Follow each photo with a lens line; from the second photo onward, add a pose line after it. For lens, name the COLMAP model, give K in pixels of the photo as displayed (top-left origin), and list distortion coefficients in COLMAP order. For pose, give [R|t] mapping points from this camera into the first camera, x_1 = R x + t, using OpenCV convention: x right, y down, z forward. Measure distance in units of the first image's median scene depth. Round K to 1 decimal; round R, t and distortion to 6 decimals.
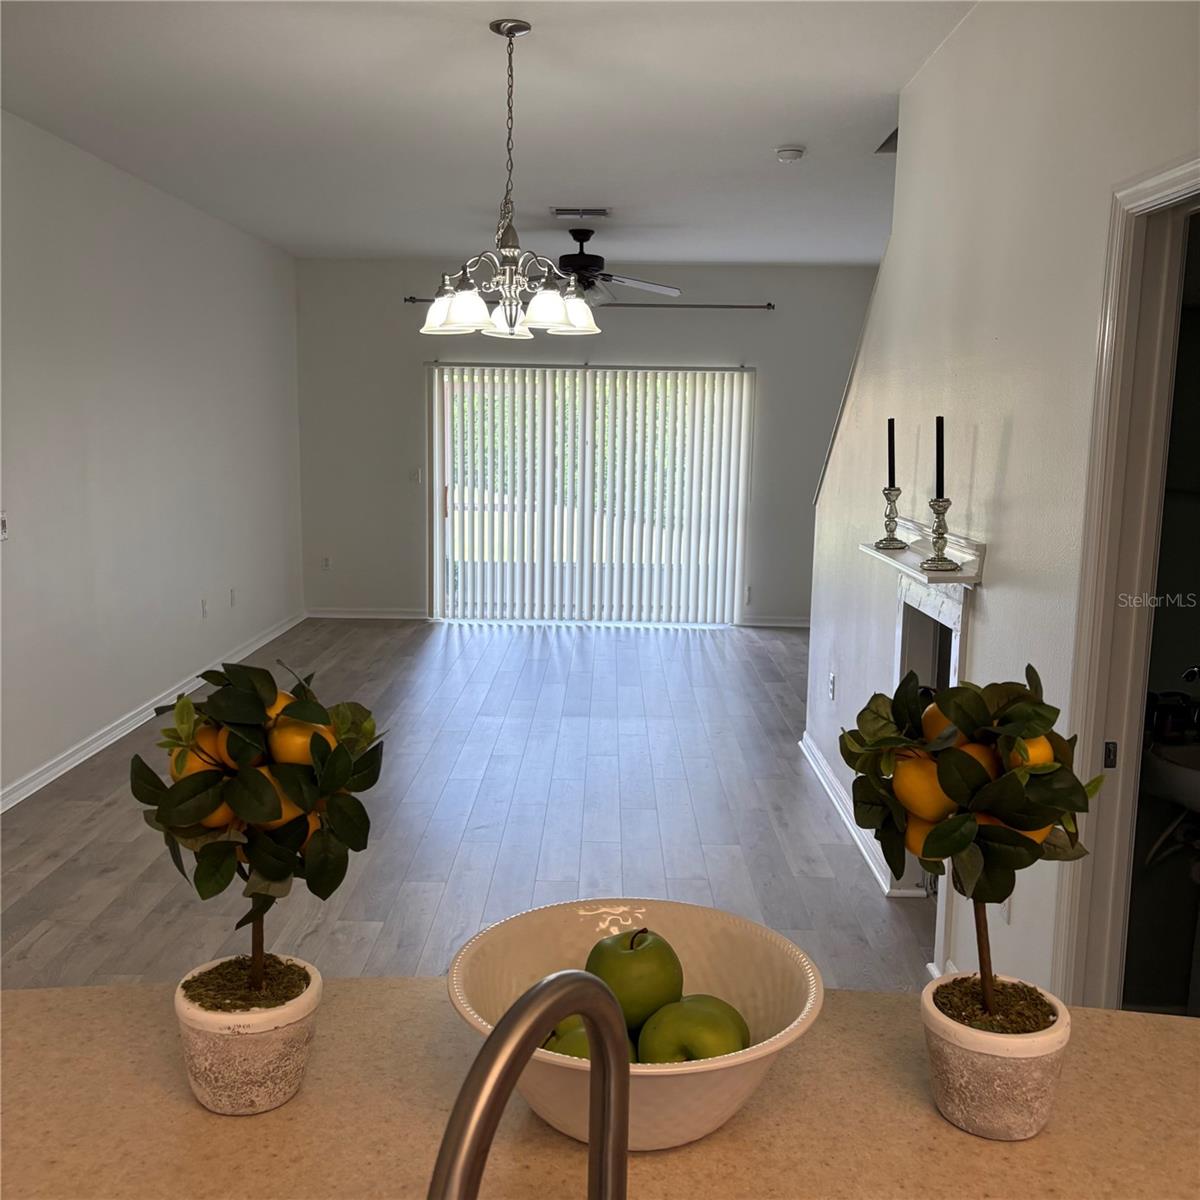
lens RADIAL K [[1250.9, 0, 600.0], [0, 1250.9, 600.0], [0, 0, 1]] dist [0.204985, -0.610179]
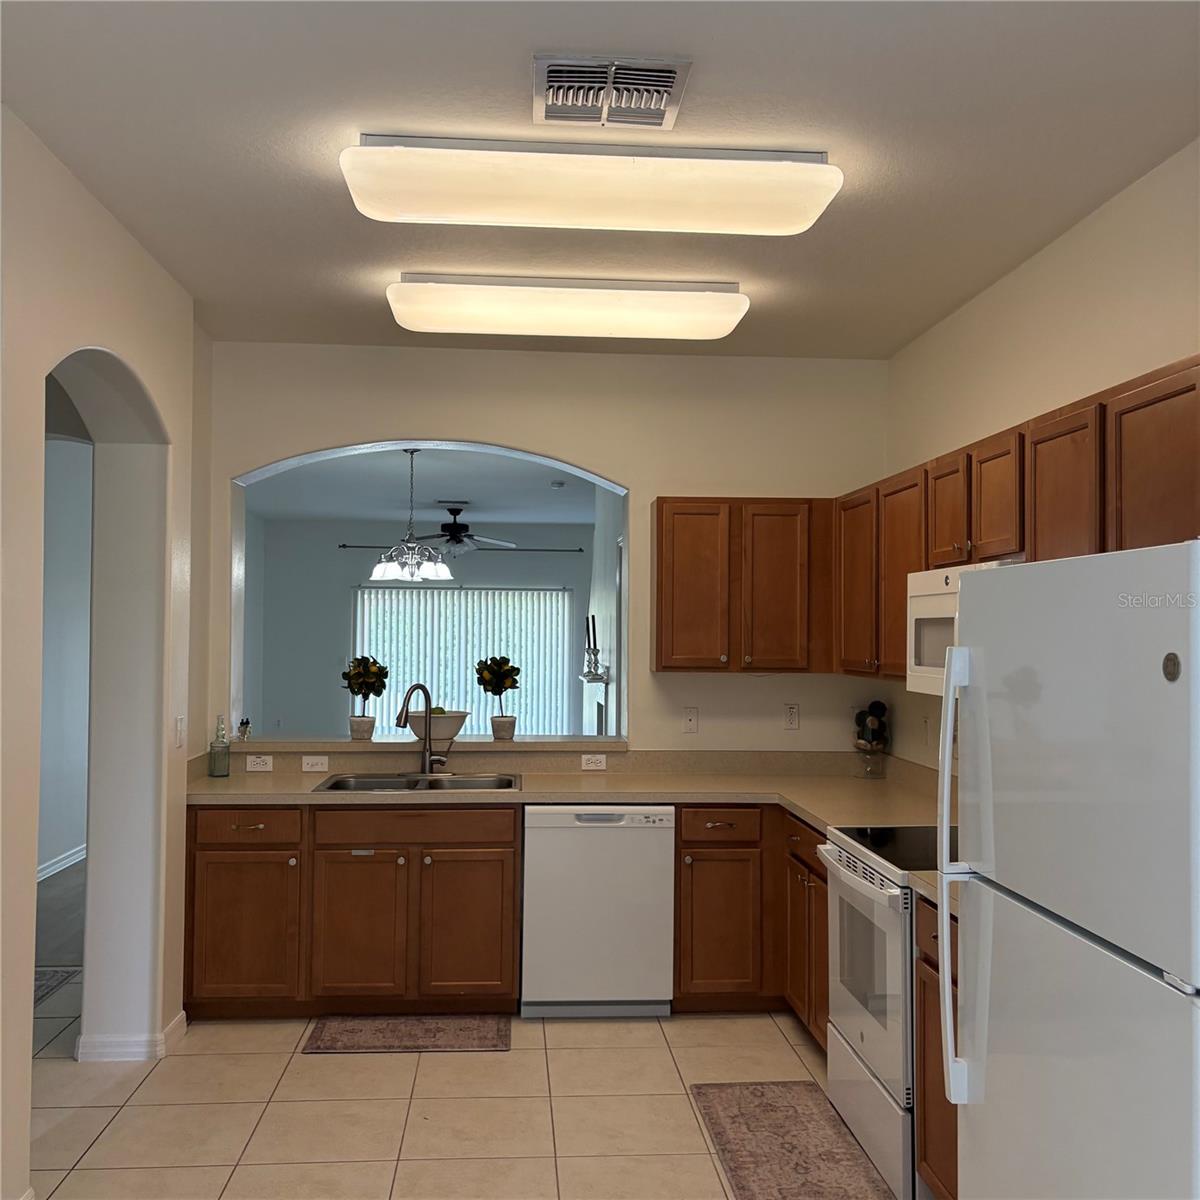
lens RADIAL K [[1233.4, 0, 637.5], [0, 1233.4, 608.2], [0, 0, 1]] dist [0.093548, -0.028983]
pose [[0.993559, -0.006650, 0.113117, 0.047909], [0.024616, 0.987103, -0.158181, 0.118826], [-0.110607, 0.159946, 0.980909, -0.723502]]
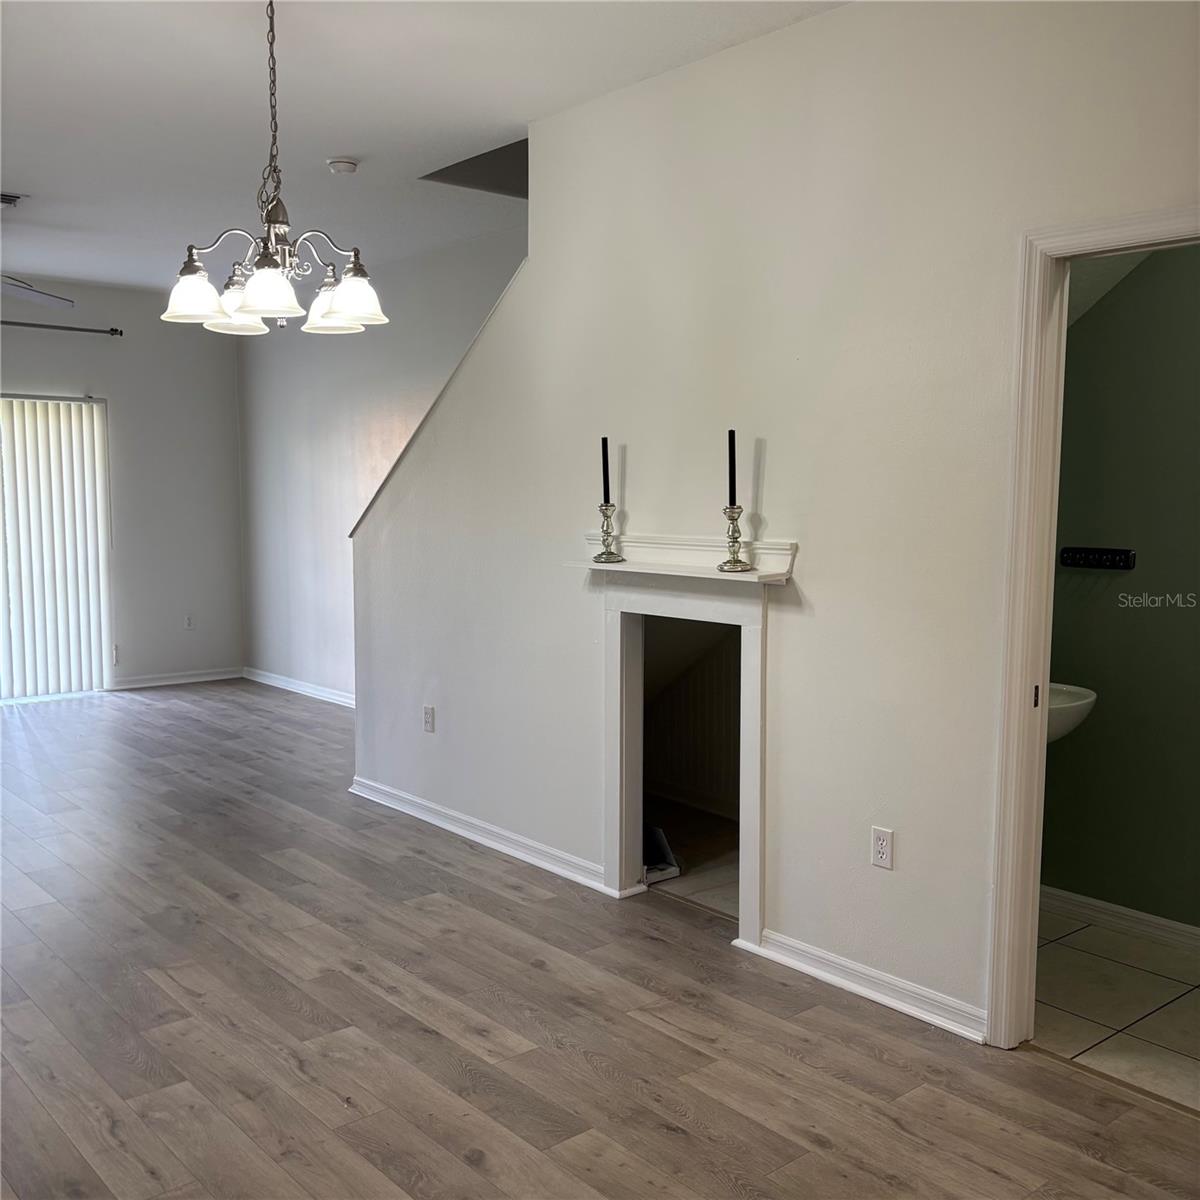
lens RADIAL K [[1233.4, 0, 637.5], [0, 1233.4, 608.2], [0, 0, 1]] dist [0.093548, -0.028983]
pose [[0.751658, -0.079913, 0.654694, -0.280195], [0.102983, 0.994678, 0.003177, -0.002600], [-0.651464, 0.065034, 0.755887, 0.146271]]
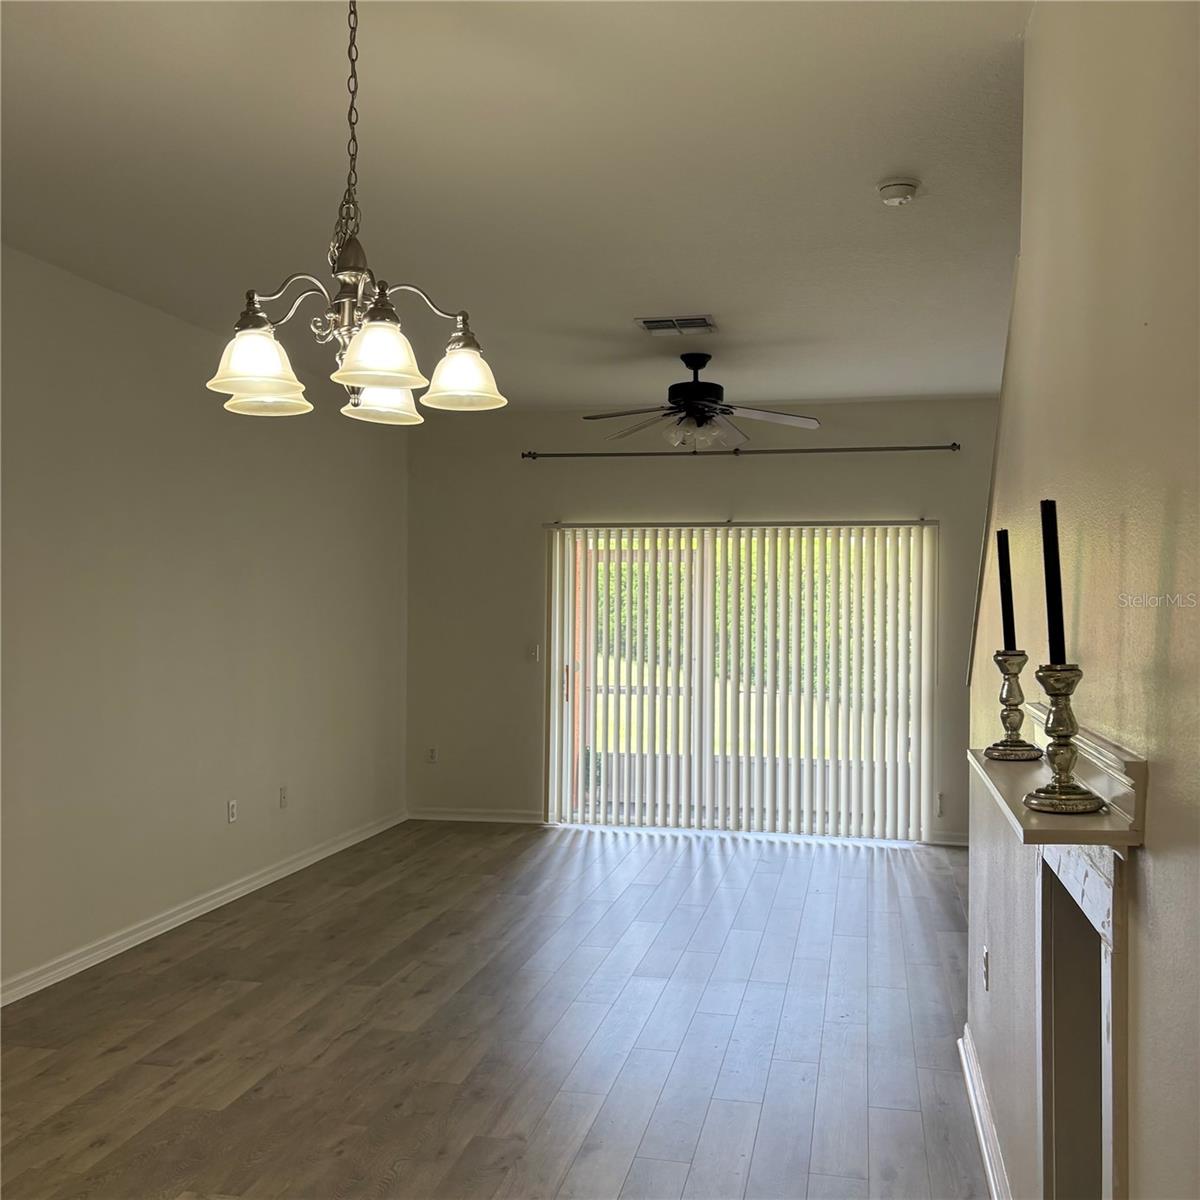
lens RADIAL K [[1250.9, 0, 600.0], [0, 1250.9, 600.0], [0, 0, 1]] dist [0.204985, -0.610179]
pose [[0.980140, -0.009736, -0.198067, 0.106613], [-0.019684, 0.989085, -0.146025, -0.016316], [0.197327, 0.147024, 0.969250, 0.268723]]
